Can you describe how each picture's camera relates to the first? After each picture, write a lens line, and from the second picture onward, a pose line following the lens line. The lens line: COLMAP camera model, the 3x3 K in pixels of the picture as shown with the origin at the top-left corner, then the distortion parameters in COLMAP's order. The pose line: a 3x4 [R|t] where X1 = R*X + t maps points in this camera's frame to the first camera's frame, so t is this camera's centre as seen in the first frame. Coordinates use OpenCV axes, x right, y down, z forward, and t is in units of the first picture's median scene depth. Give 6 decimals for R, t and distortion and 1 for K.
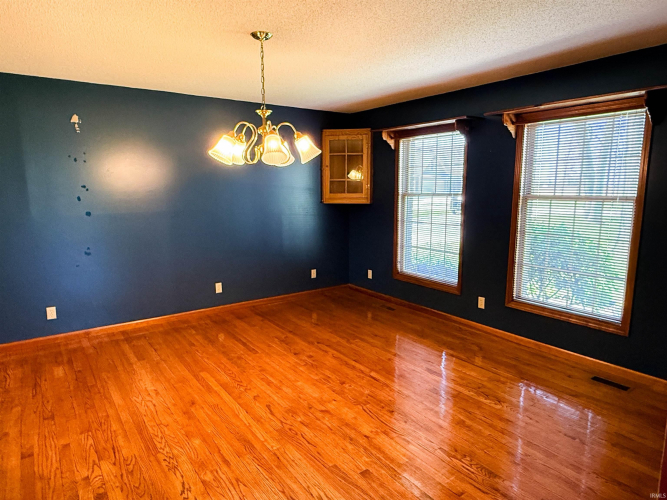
lens RADIAL K [[427.1, 0, 333.5], [0, 427.1, 250.0], [0, 0, 1]] dist [0.001518, 0.002282]
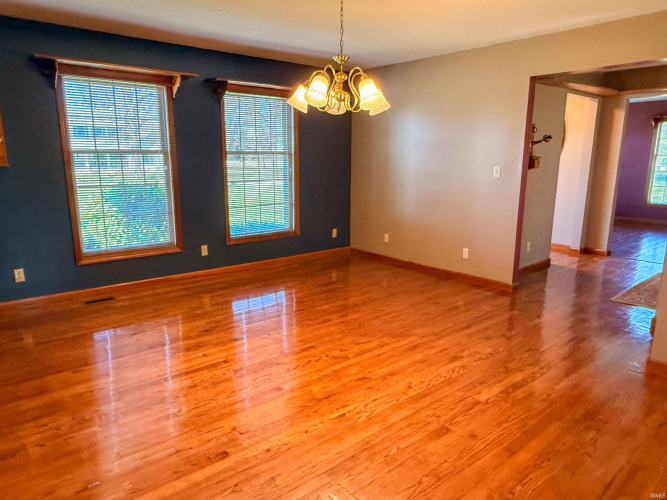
lens RADIAL K [[445.8, 0, 333.5], [0, 445.8, 250.0], [0, 0, 1]] dist [-0.001997, -0.001333]
pose [[-0.077398, -0.200375, 0.976657, -1.173194], [0.144699, 0.966966, 0.209854, -0.103629], [-0.986444, 0.157564, -0.045847, 1.058073]]
